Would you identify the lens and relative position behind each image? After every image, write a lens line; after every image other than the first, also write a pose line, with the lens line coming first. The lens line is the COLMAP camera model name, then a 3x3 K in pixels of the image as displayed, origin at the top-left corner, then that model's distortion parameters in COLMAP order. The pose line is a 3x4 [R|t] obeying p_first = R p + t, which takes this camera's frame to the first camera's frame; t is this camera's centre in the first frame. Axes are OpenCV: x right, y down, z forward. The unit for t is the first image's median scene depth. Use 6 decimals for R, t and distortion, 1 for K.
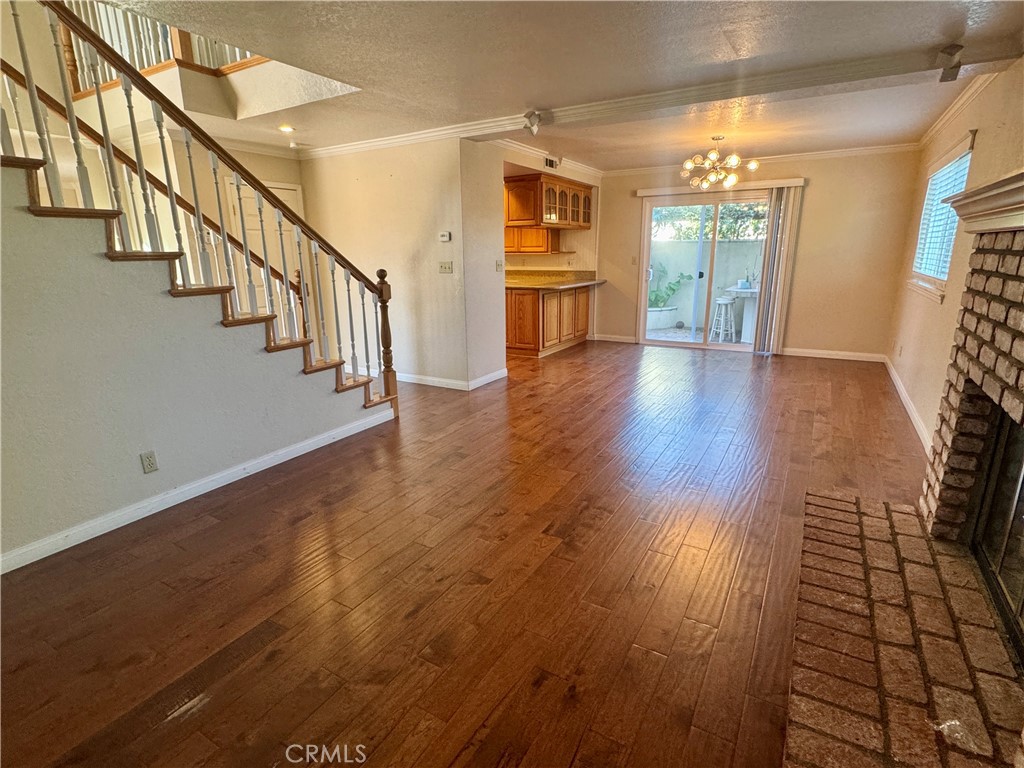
lens RADIAL K [[515.5, 0, 512.9], [0, 515.5, 382.8], [0, 0, 1]] dist [-0.002412, -0.000773]
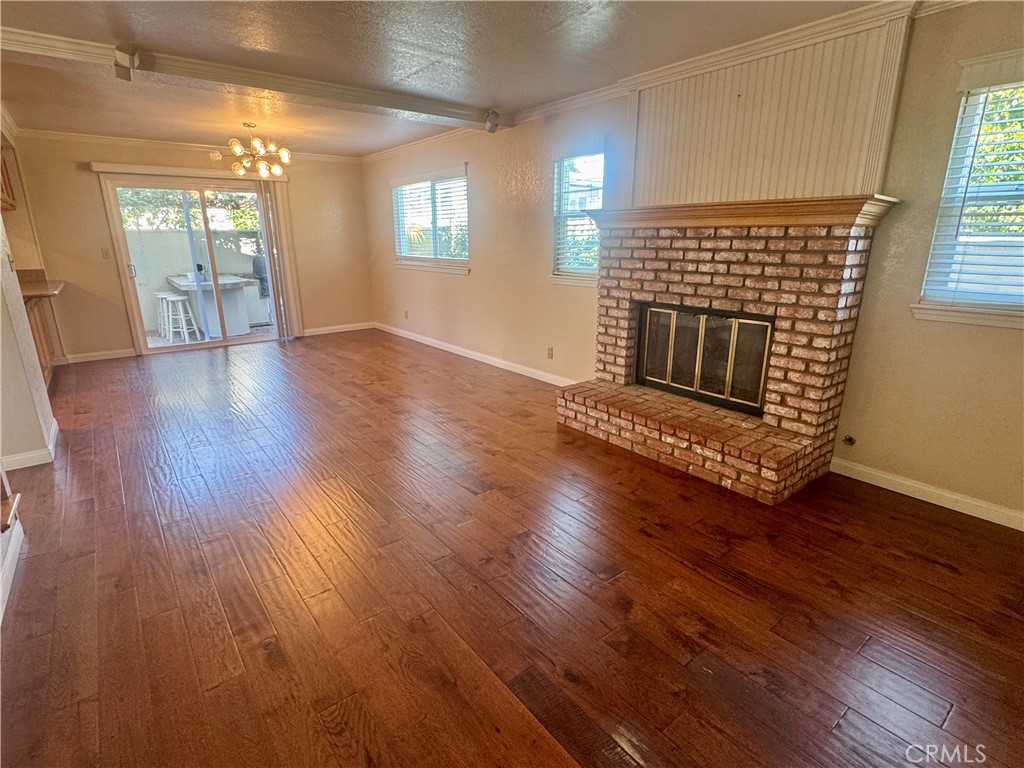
lens RADIAL K [[515.5, 0, 502.7], [0, 515.5, 386.4], [0, 0, 1]] dist [-0.002412, -0.000773]
pose [[0.373525, -0.249585, 0.893413, -0.498919], [0.232996, 0.957490, 0.170073, -0.061209], [-0.897882, 0.144635, 0.415800, 0.272805]]
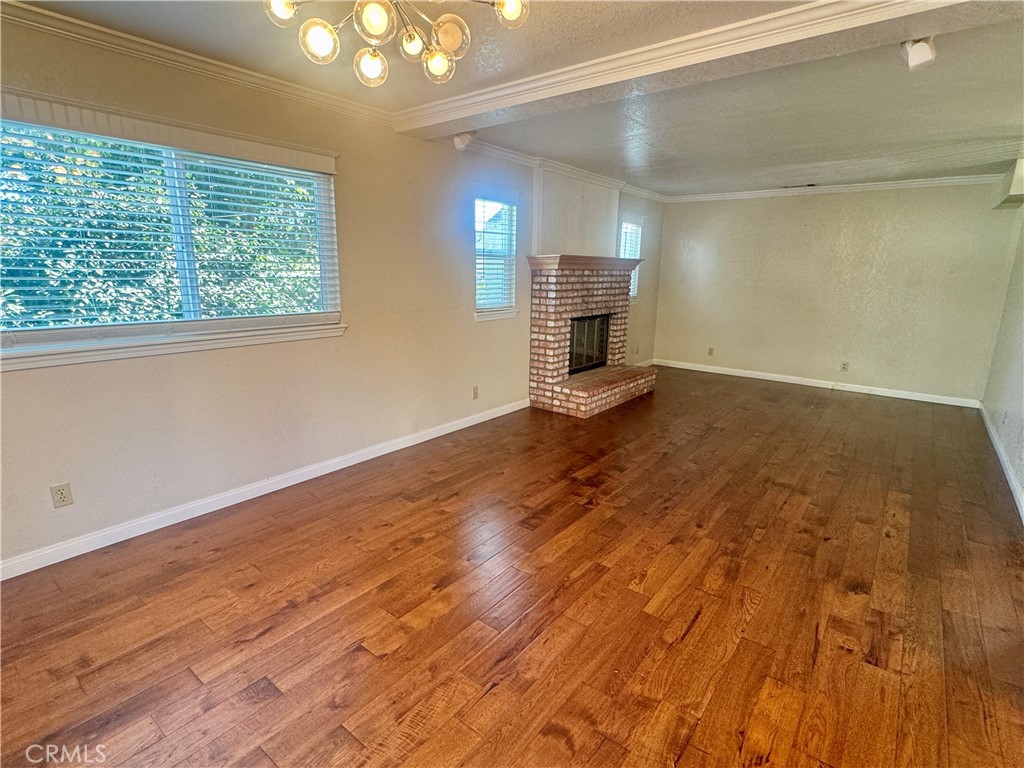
lens RADIAL K [[515.5, 0, 512.6], [0, 515.5, 386.0], [0, 0, 1]] dist [-0.002412, -0.000773]
pose [[-0.990887, -0.029773, 0.131367, 0.337102], [0.033882, 0.888817, 0.457008, -0.420276], [-0.130368, 0.457294, -0.879708, 1.565897]]
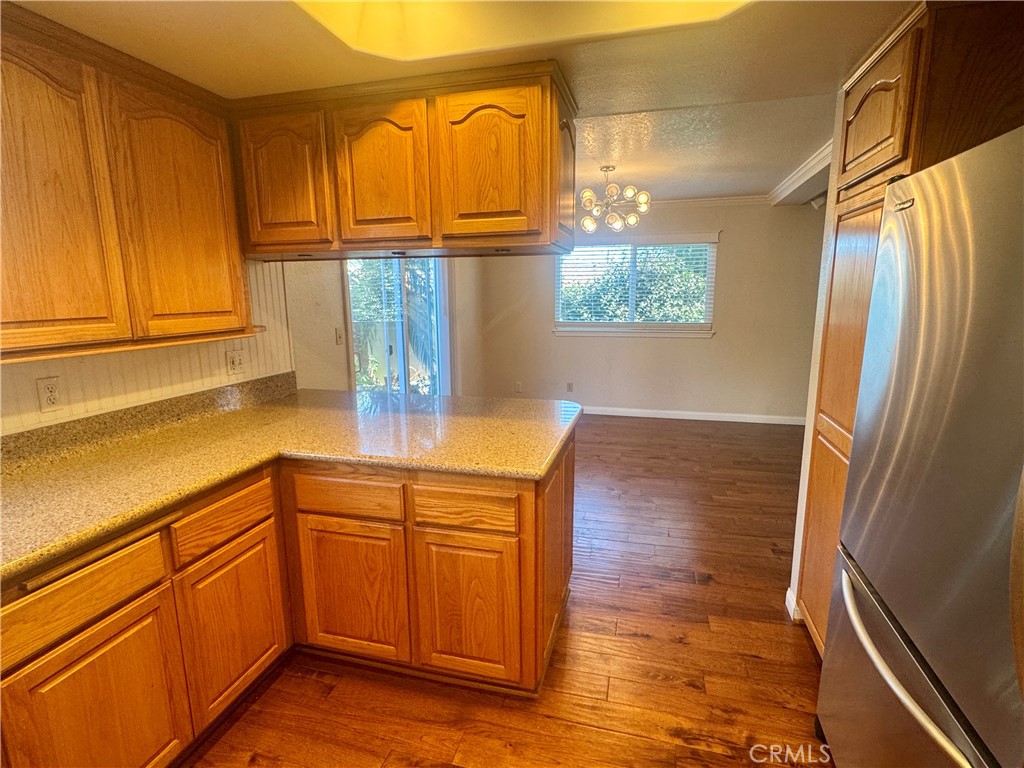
lens RADIAL K [[515.5, 0, 512.3], [0, 515.5, 386.3], [0, 0, 1]] dist [-0.002412, -0.000773]
pose [[-0.265623, -0.158772, 0.950913, -0.433829], [0.254140, 0.939926, 0.227928, -0.444617], [-0.929977, 0.302208, -0.209315, 1.643195]]
